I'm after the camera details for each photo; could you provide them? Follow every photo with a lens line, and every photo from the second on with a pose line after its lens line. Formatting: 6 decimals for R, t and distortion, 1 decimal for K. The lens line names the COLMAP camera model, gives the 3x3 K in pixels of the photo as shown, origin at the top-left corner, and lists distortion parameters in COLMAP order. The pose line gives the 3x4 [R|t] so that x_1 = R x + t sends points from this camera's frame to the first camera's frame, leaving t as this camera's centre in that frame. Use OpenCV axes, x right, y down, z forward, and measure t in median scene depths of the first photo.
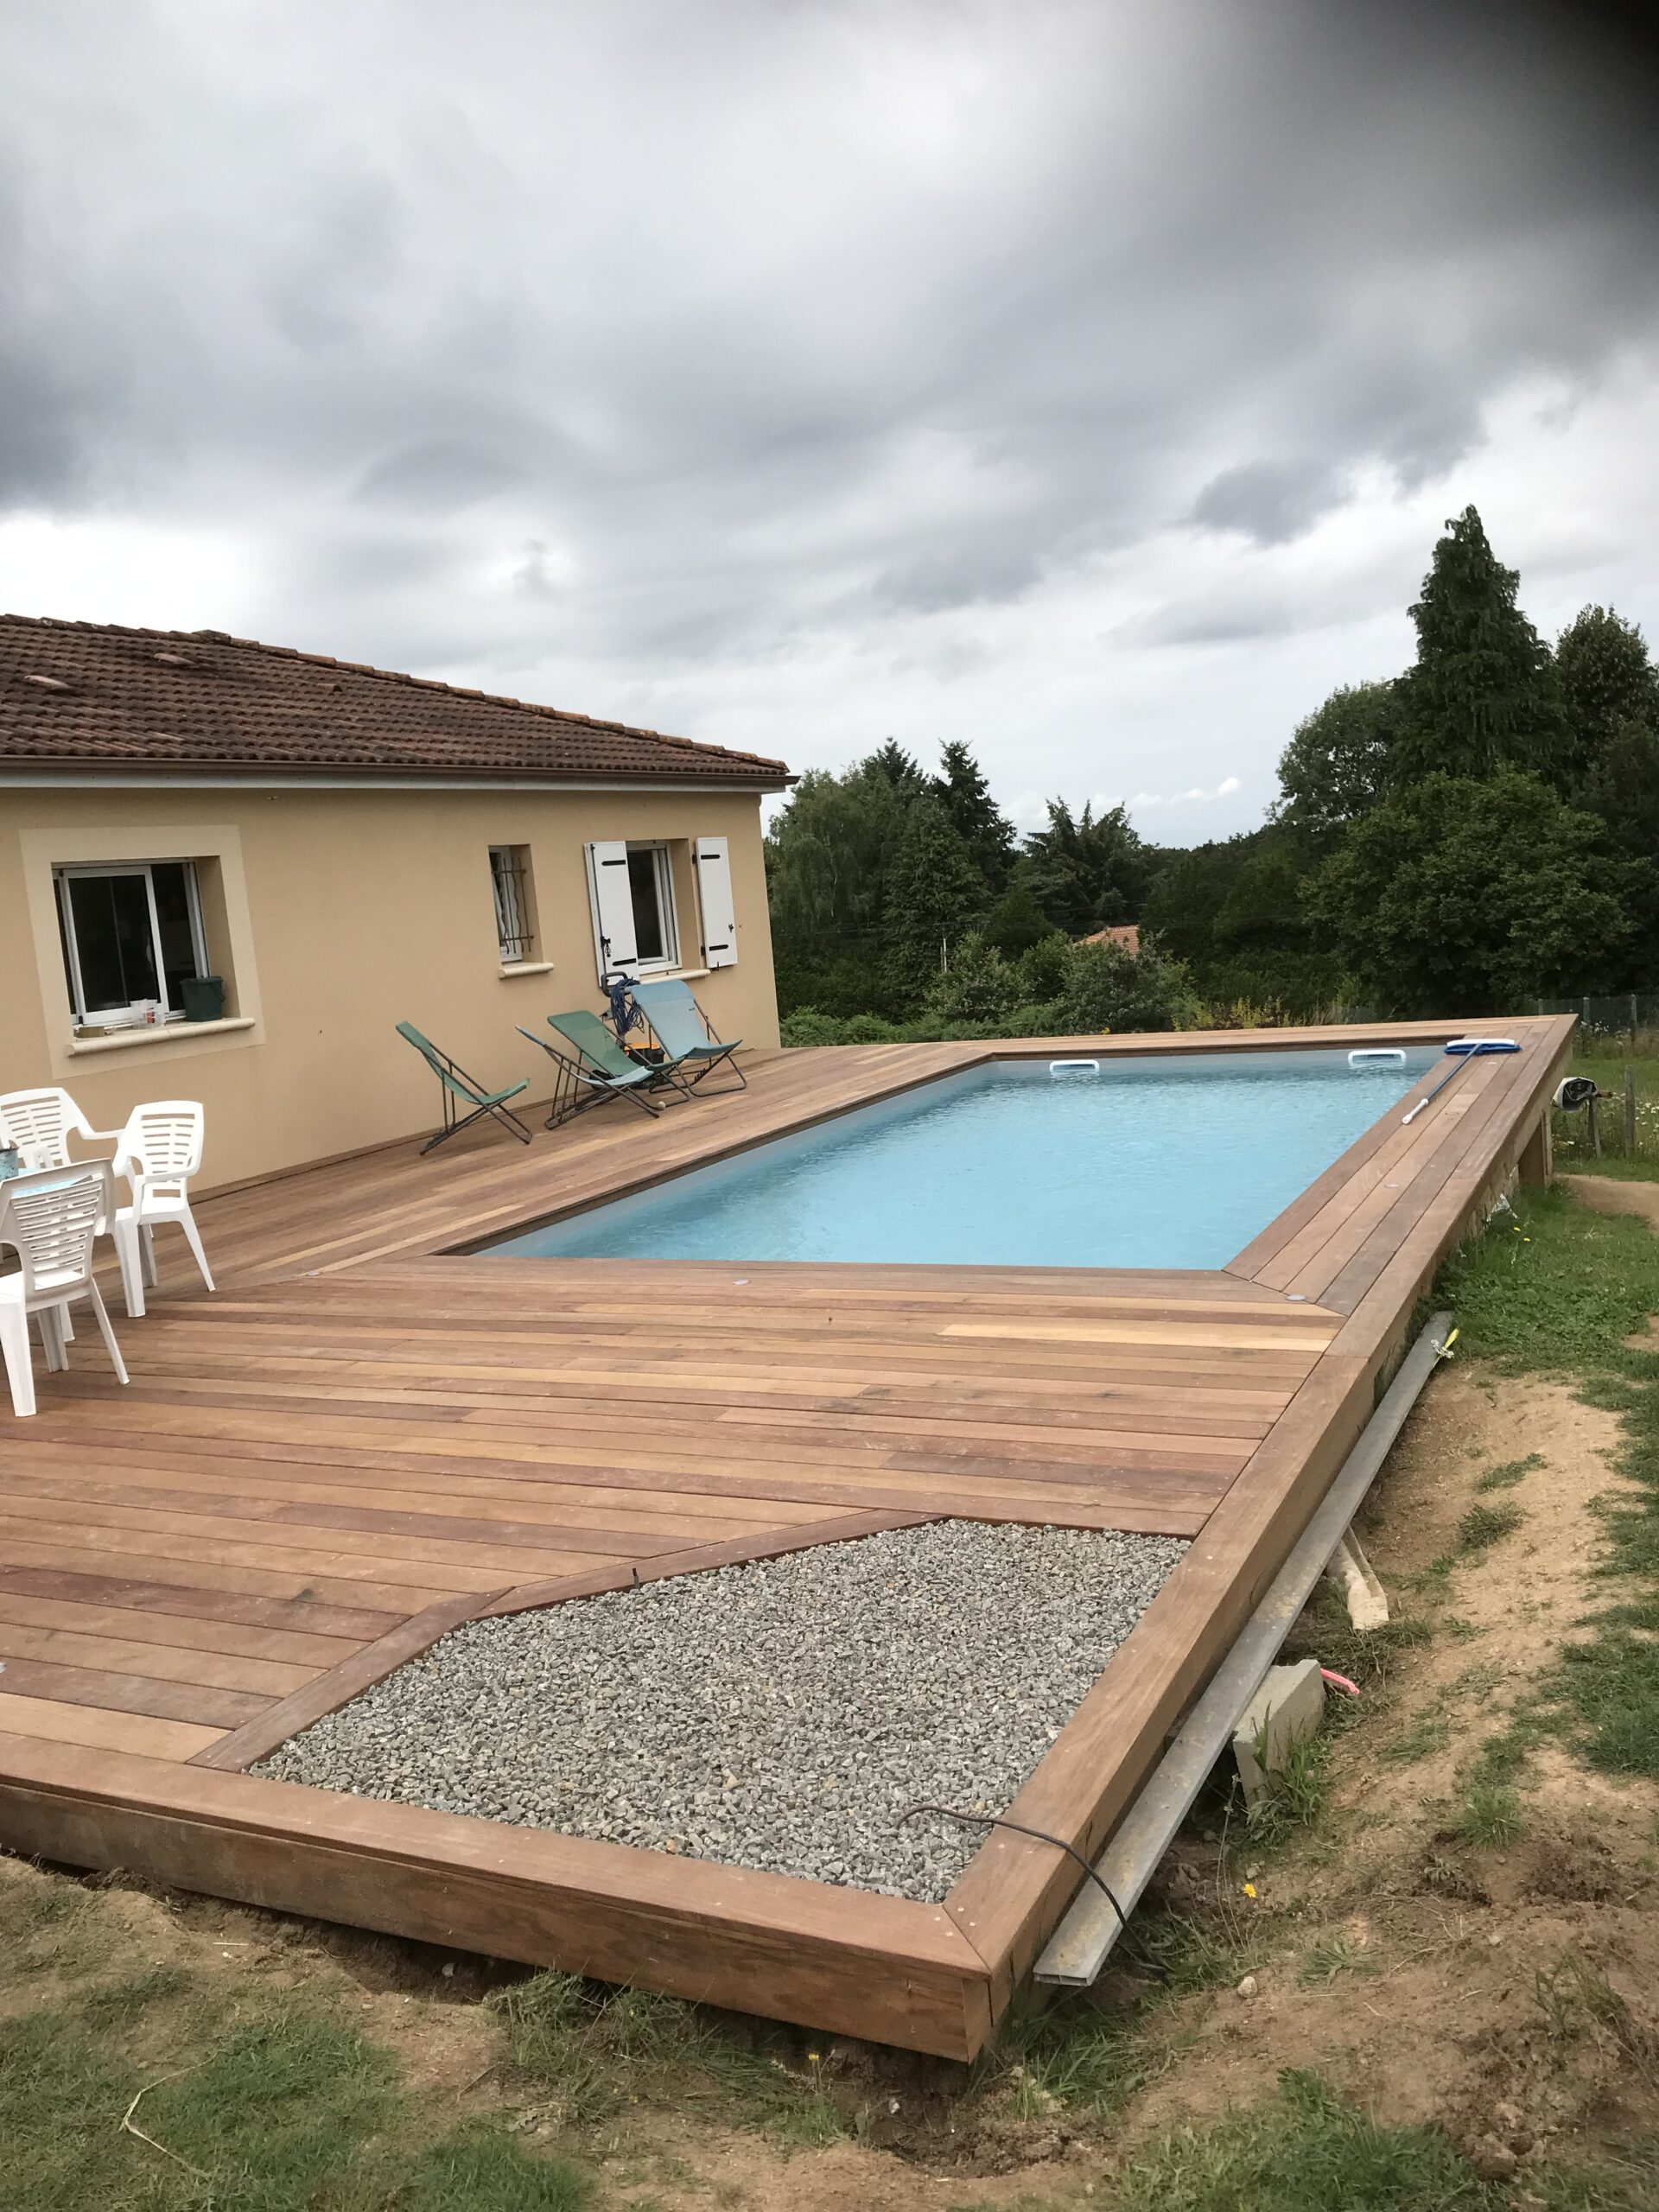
lens RADIAL K [[1839.0, 0, 829.5], [0, 1839.0, 1106.0], [0, 0, 1]] dist [0.000476, -0.003414]
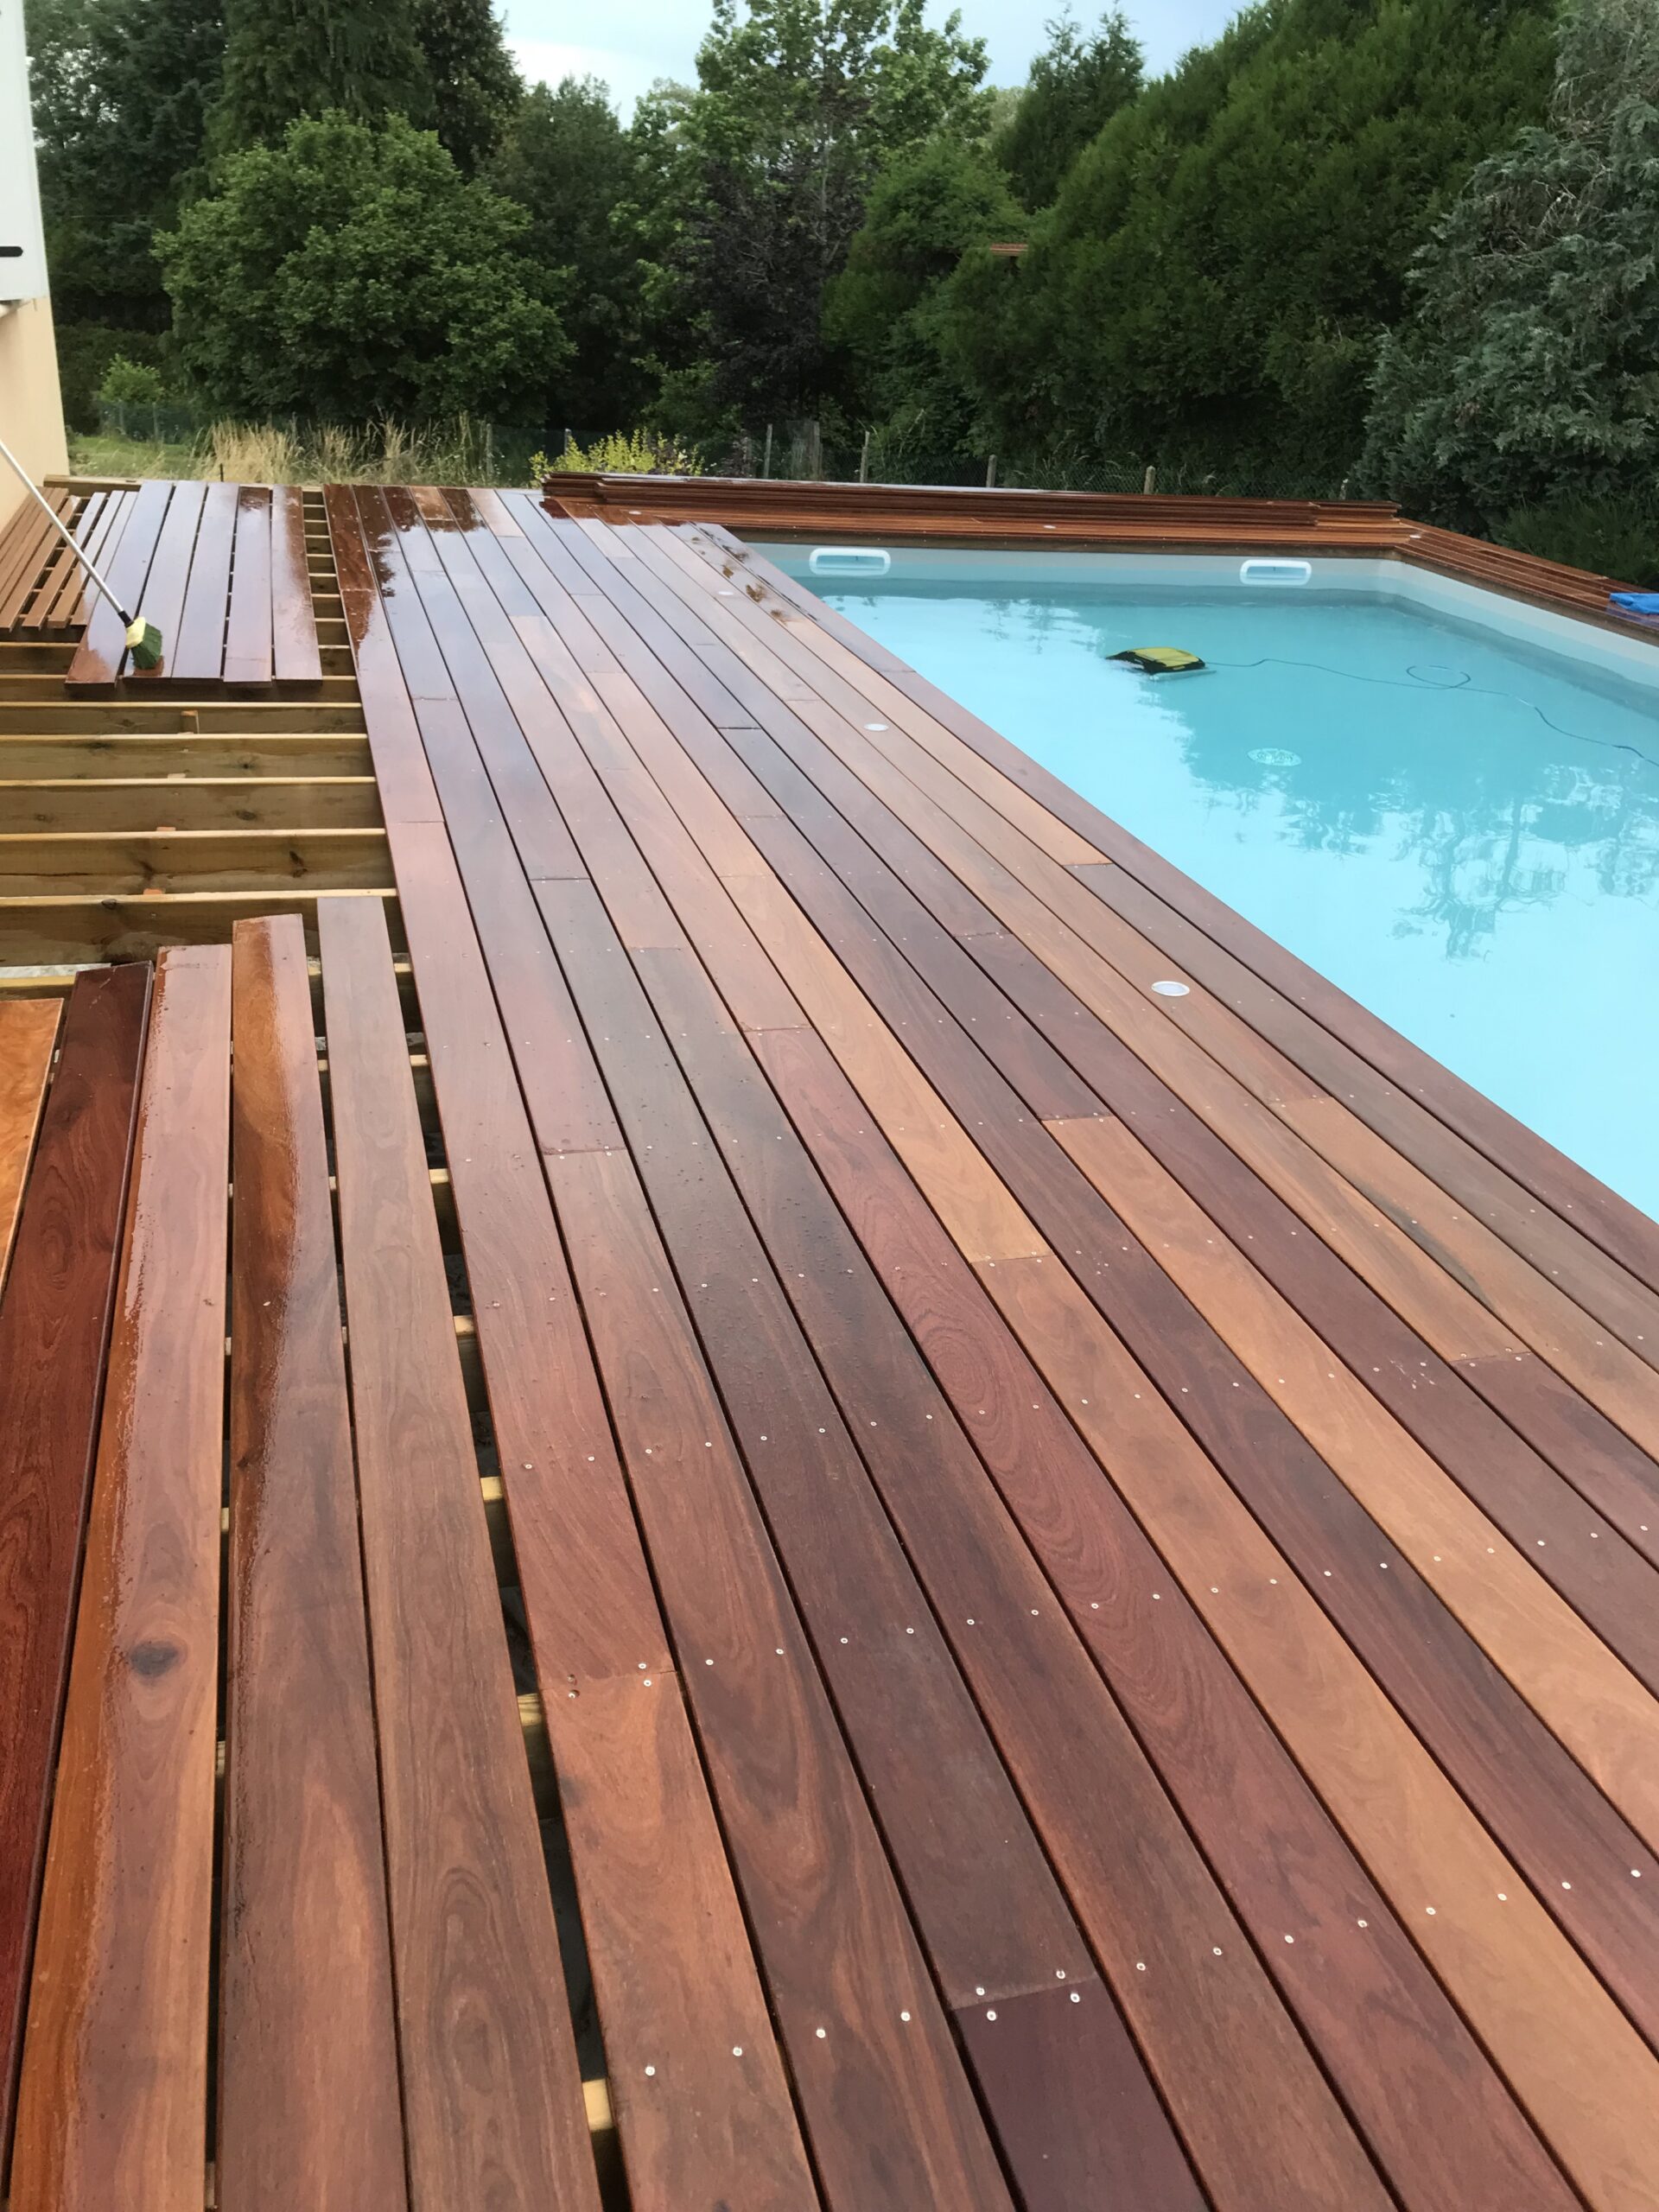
lens RADIAL K [[1884.9, 0, 855.7], [0, 1884.9, 1066.1], [0, 0, 1]] dist [0.027110, -0.001148]
pose [[0.733203, -0.136797, 0.666108, -0.120522], [-0.059296, 0.962964, 0.263029, -0.011244], [-0.677420, -0.232351, 0.697937, 0.170260]]
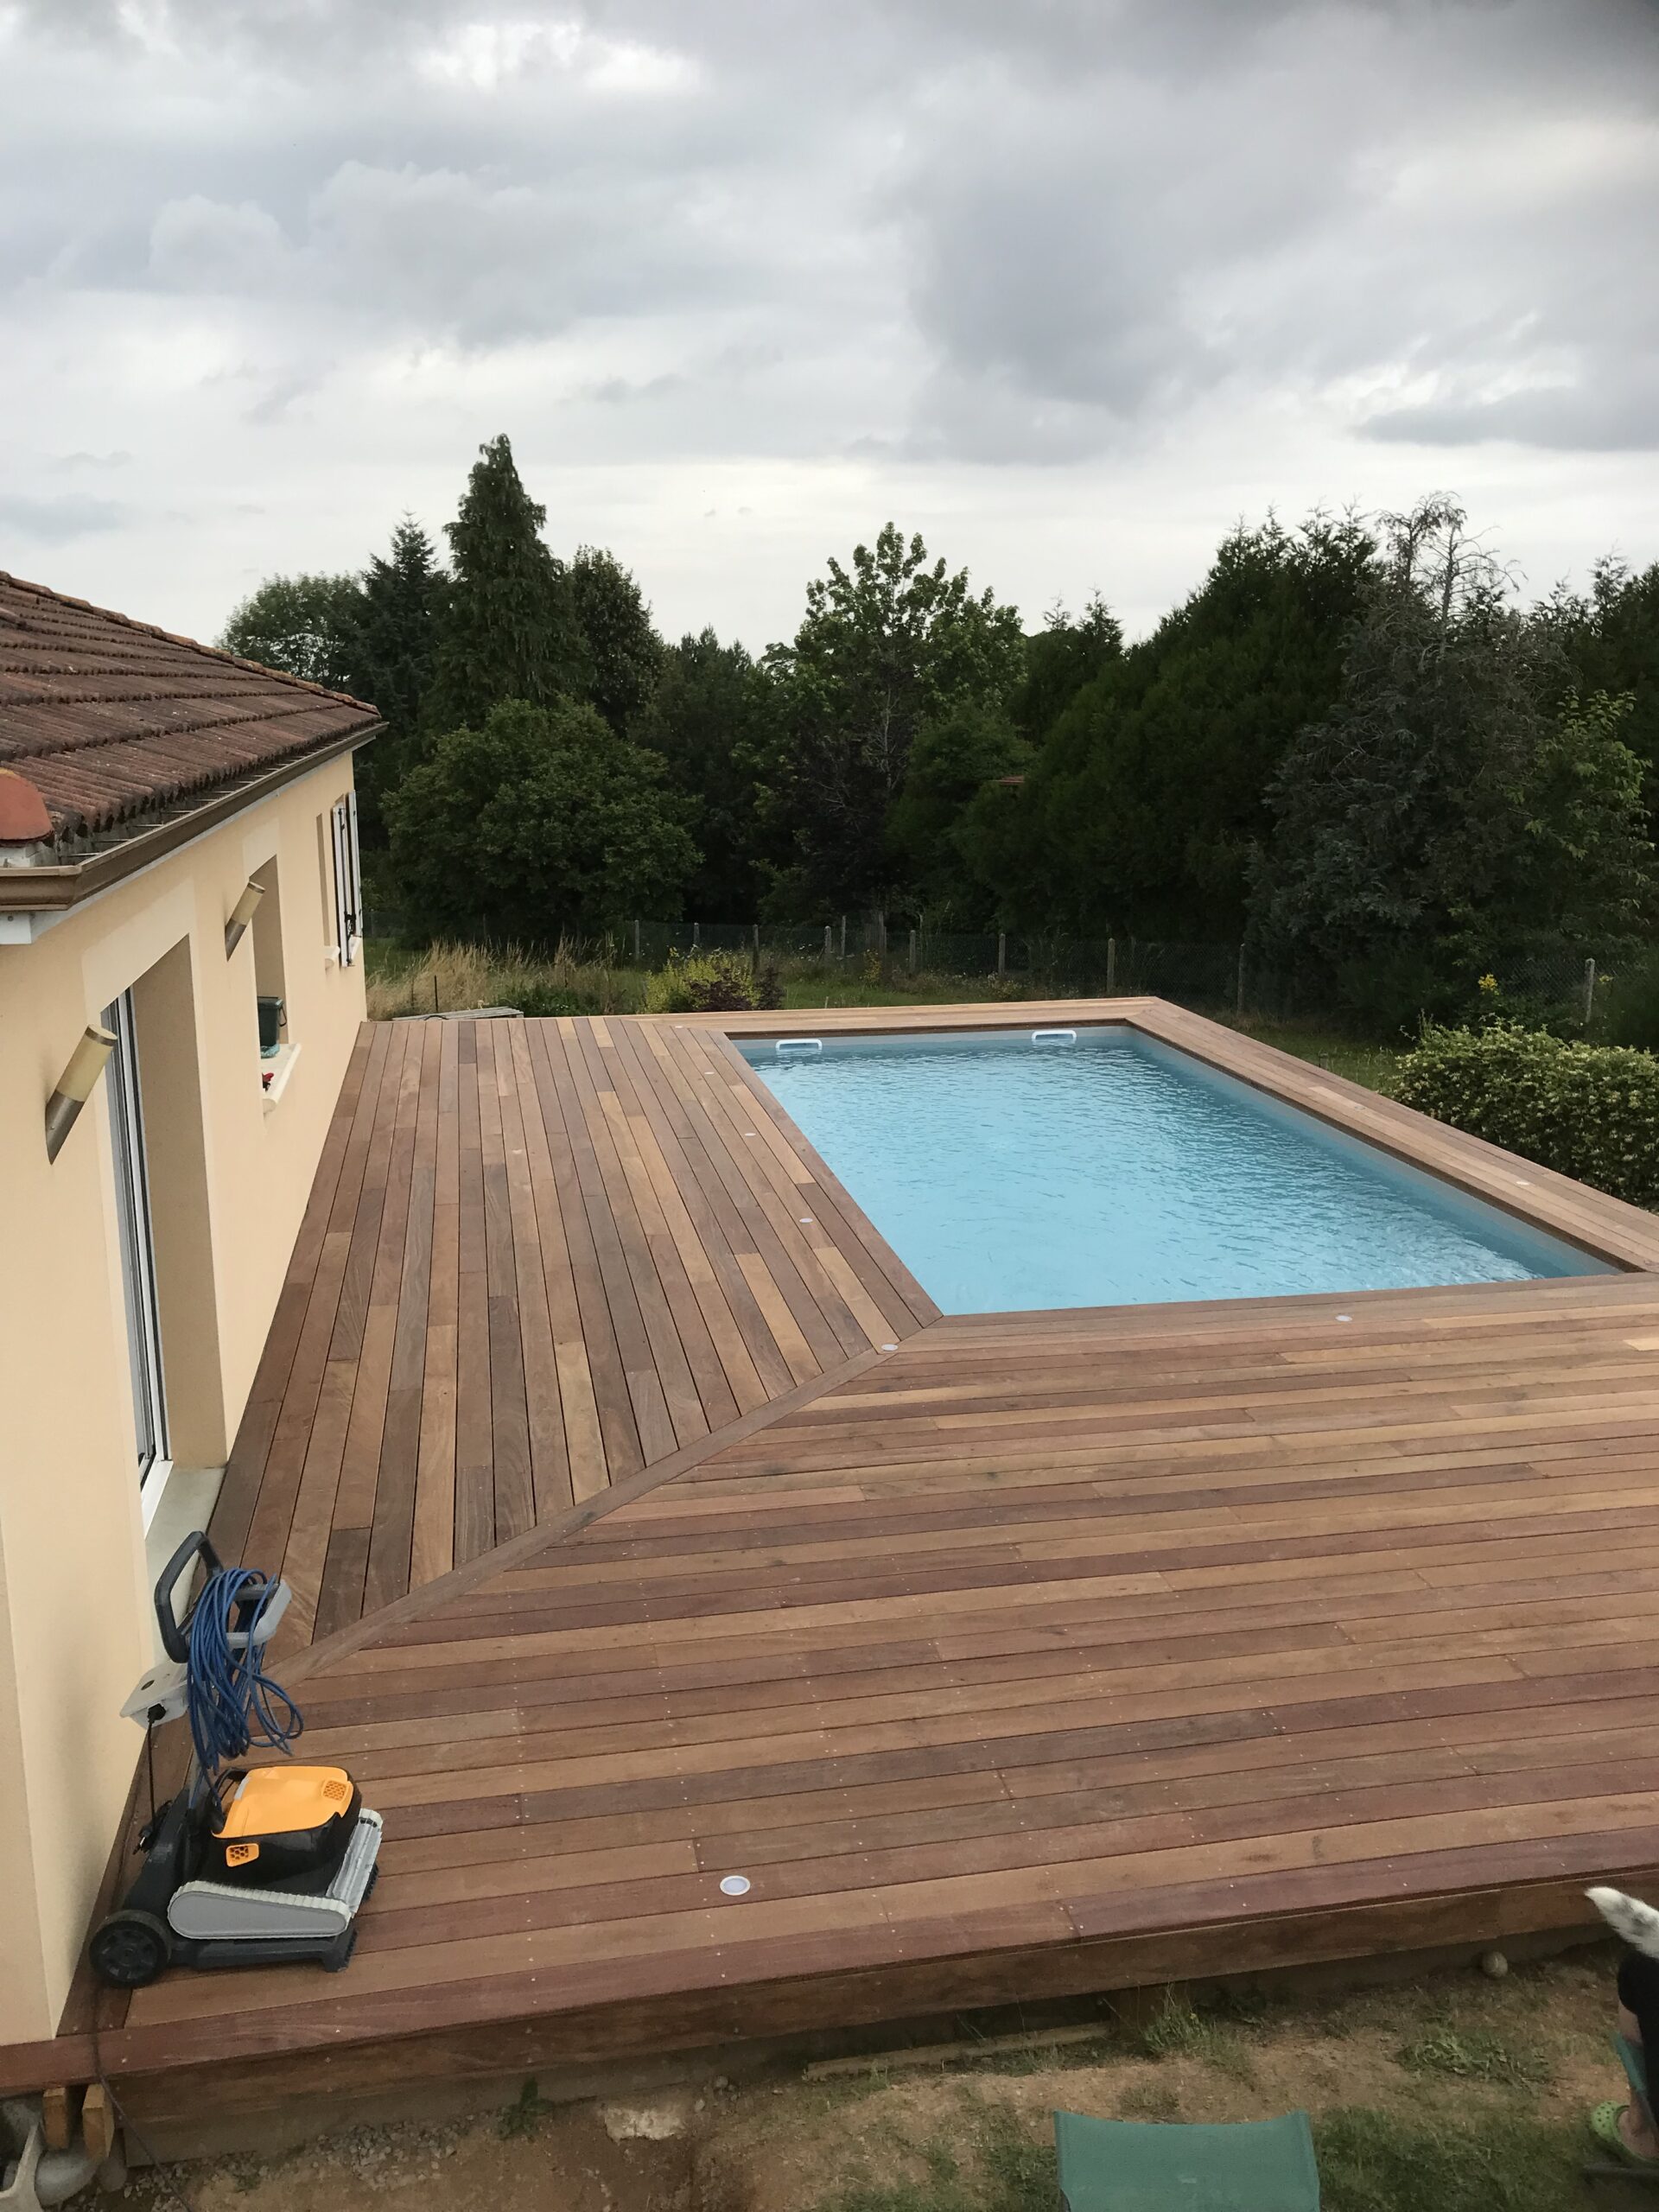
lens RADIAL K [[1839.0, 0, 829.5], [0, 1839.0, 1106.0], [0, 0, 1]] dist [0.000476, -0.003414]
pose [[0.792731, -0.039914, 0.608263, -0.184527], [-0.001981, 0.997680, 0.068049, -0.021546], [-0.609568, -0.055150, 0.790813, 0.049545]]
